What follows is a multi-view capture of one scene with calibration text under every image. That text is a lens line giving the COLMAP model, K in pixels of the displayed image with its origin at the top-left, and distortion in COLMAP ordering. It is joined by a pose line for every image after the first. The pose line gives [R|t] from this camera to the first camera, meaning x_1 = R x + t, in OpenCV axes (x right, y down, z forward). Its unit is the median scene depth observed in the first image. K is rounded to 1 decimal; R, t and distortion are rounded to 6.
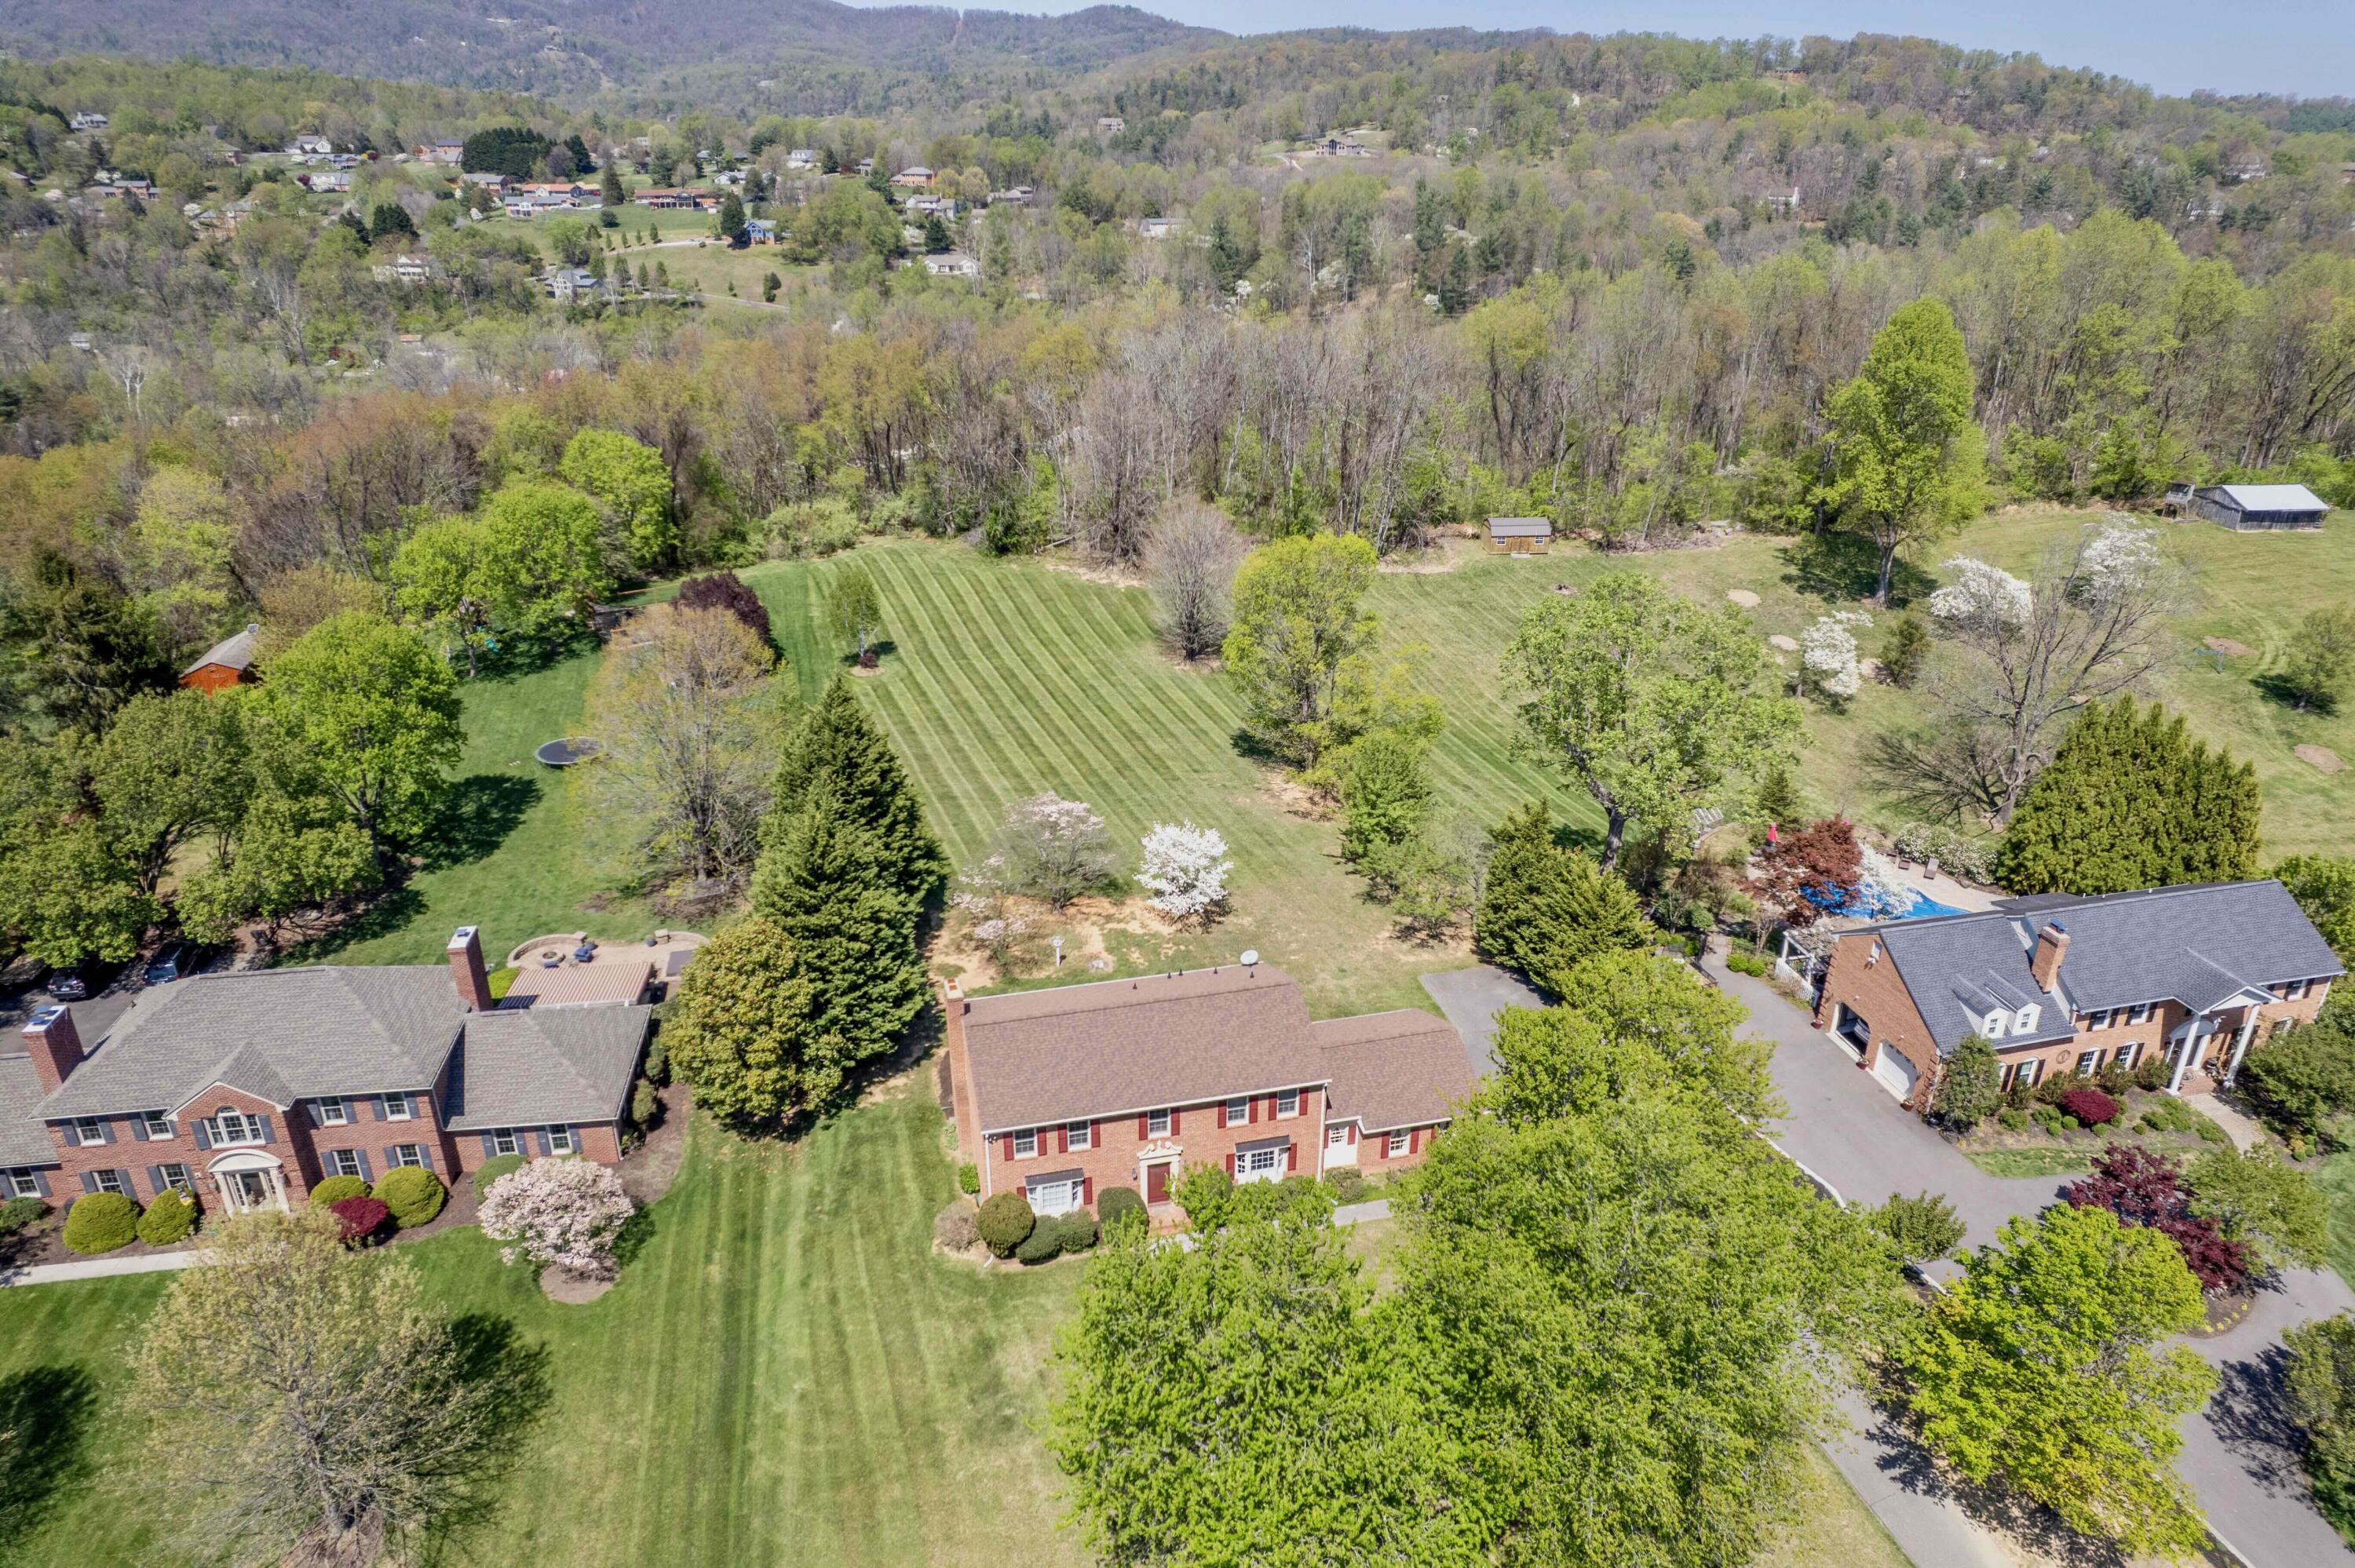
lens RADIAL K [[1502.3, 0, 1186.3], [0, 1502.3, 785.6], [0, 0, 1]] dist [-0.081287, 0.076131]
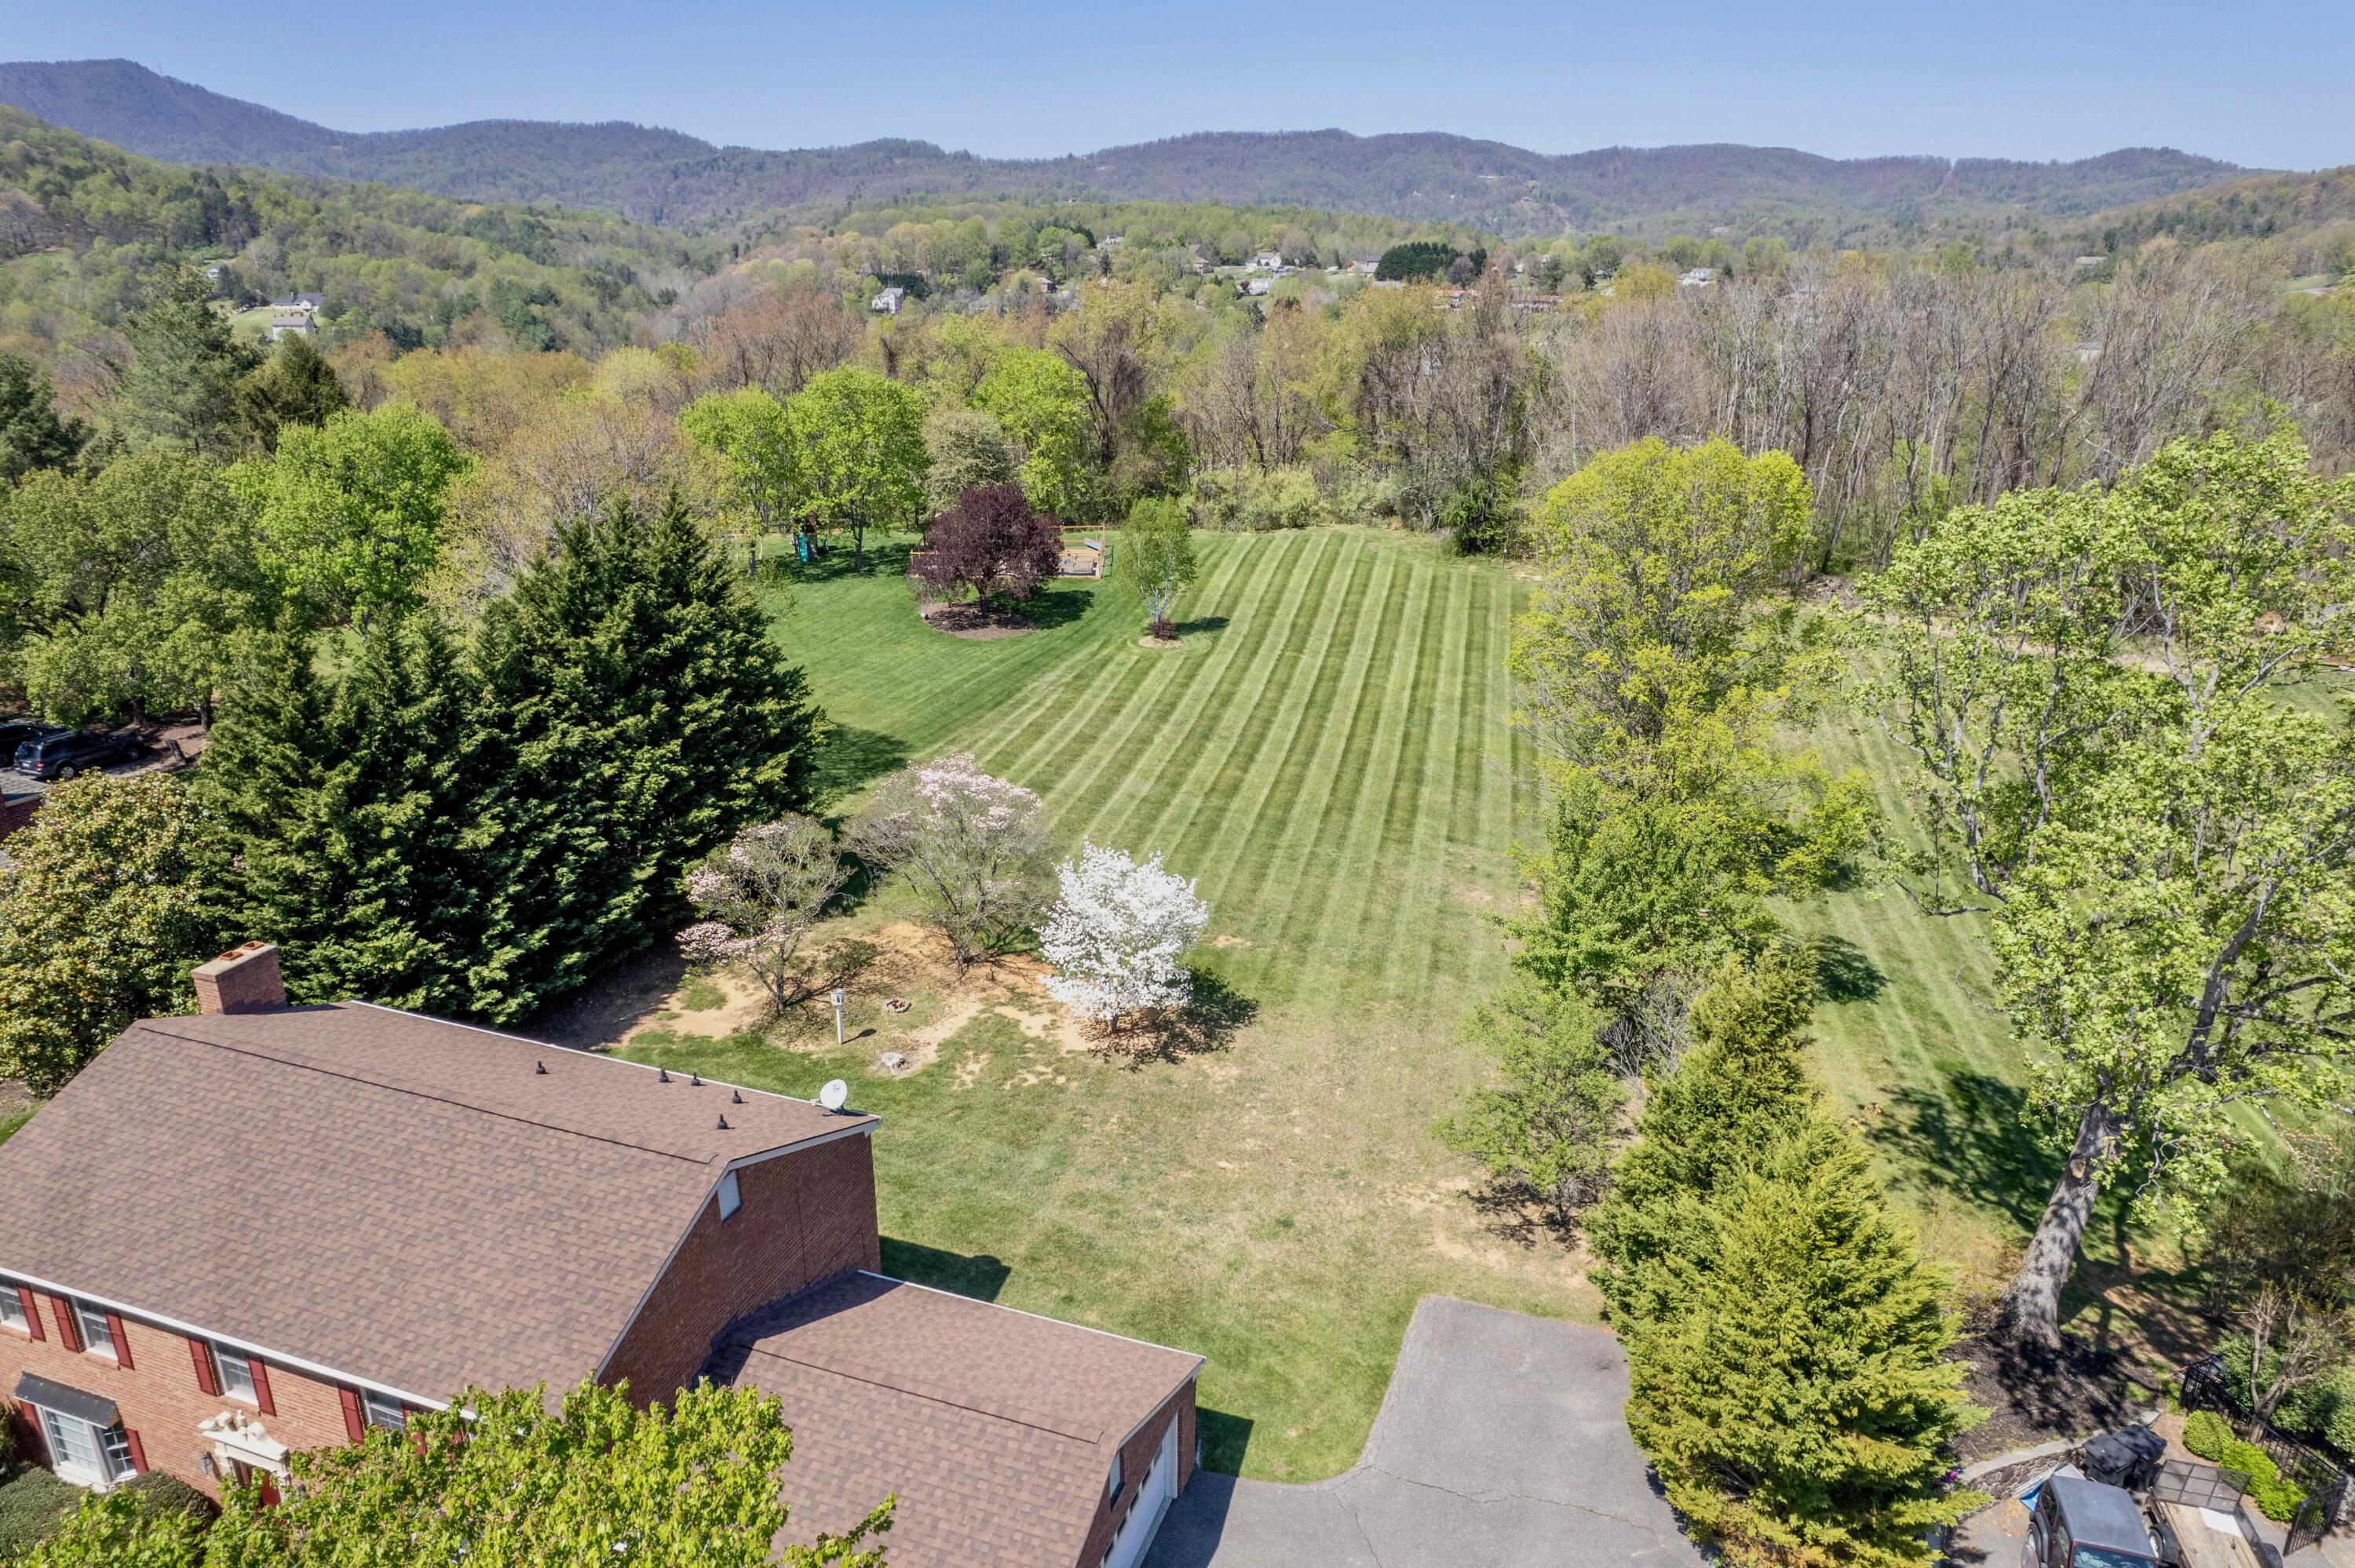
lens RADIAL K [[1507.8, 0, 1187.2], [0, 1507.8, 776.2], [0, 0, 1]] dist [-0.082075, 0.077902]
pose [[0.831489, 0.179437, -0.525765, 0.042877], [-0.230653, 0.972480, -0.032880, 0.001800], [0.505396, 0.148608, 0.849994, 0.083222]]
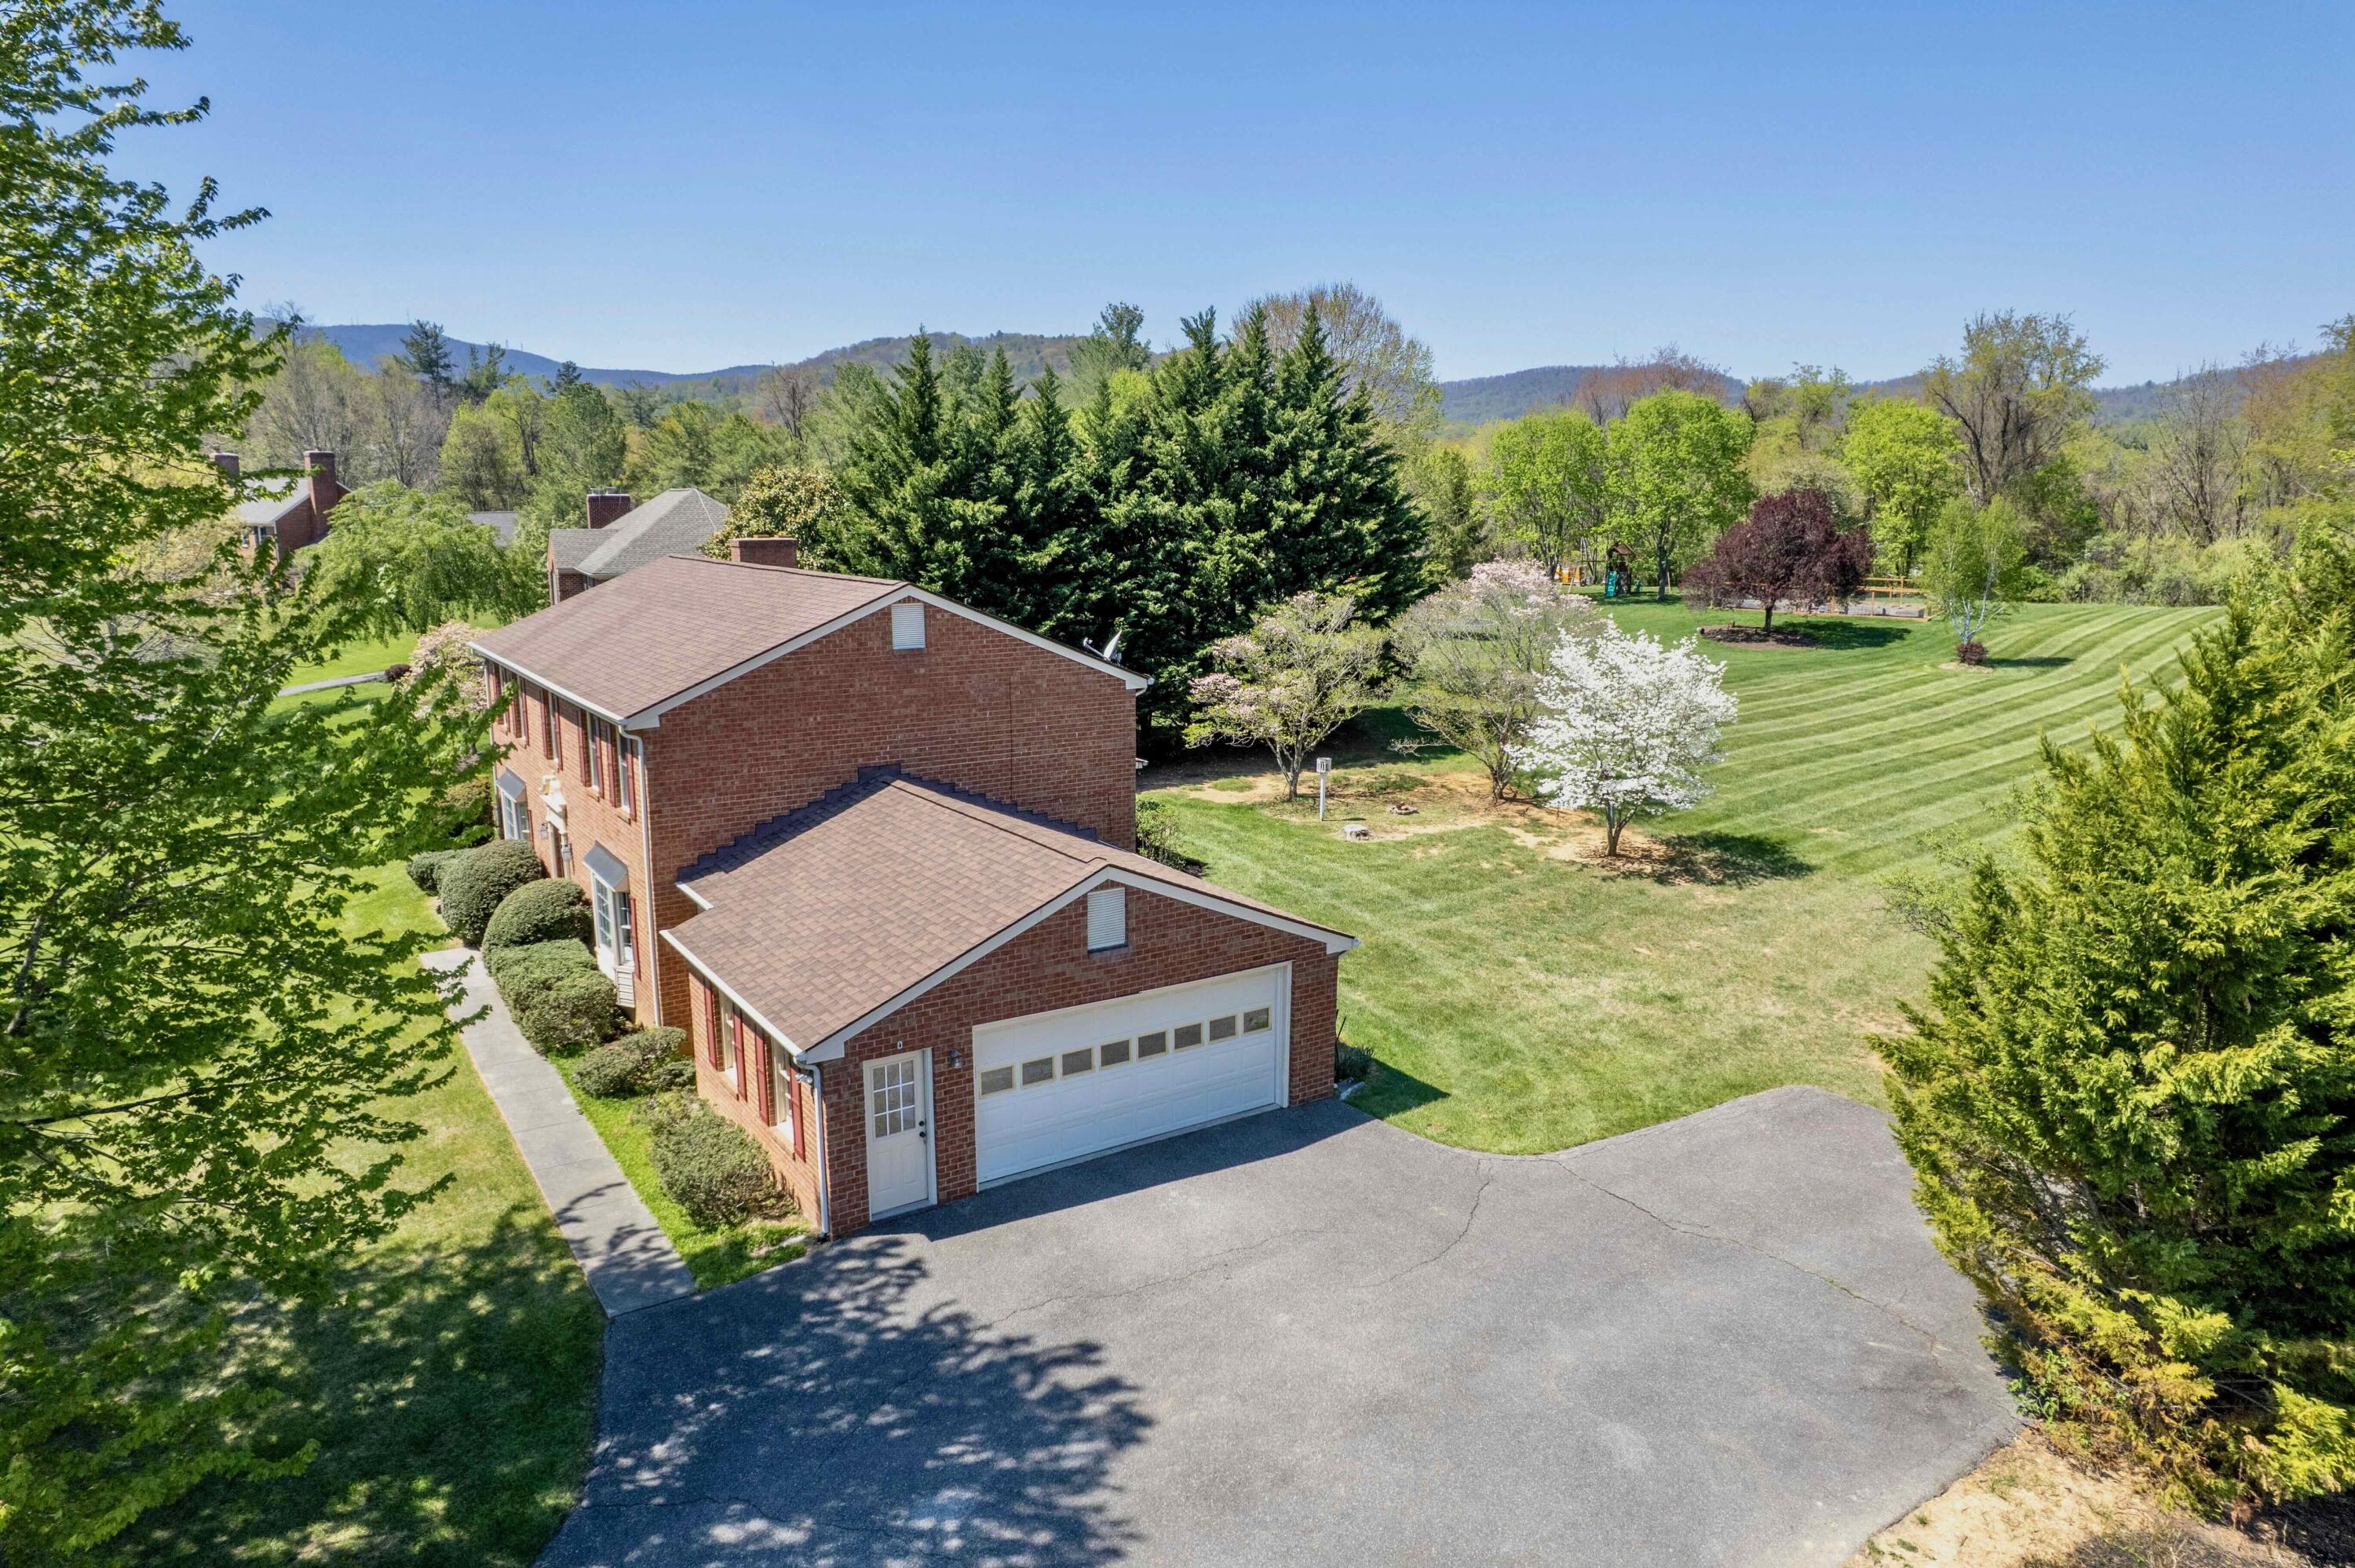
lens RADIAL K [[1507.8, 0, 1187.2], [0, 1507.8, 776.2], [0, 0, 1]] dist [-0.082075, 0.077902]
pose [[0.336248, 0.170164, -0.926273, 0.054785], [-0.392965, 0.919180, 0.026210, 0.016087], [0.855871, 0.355180, 0.375941, 0.109473]]
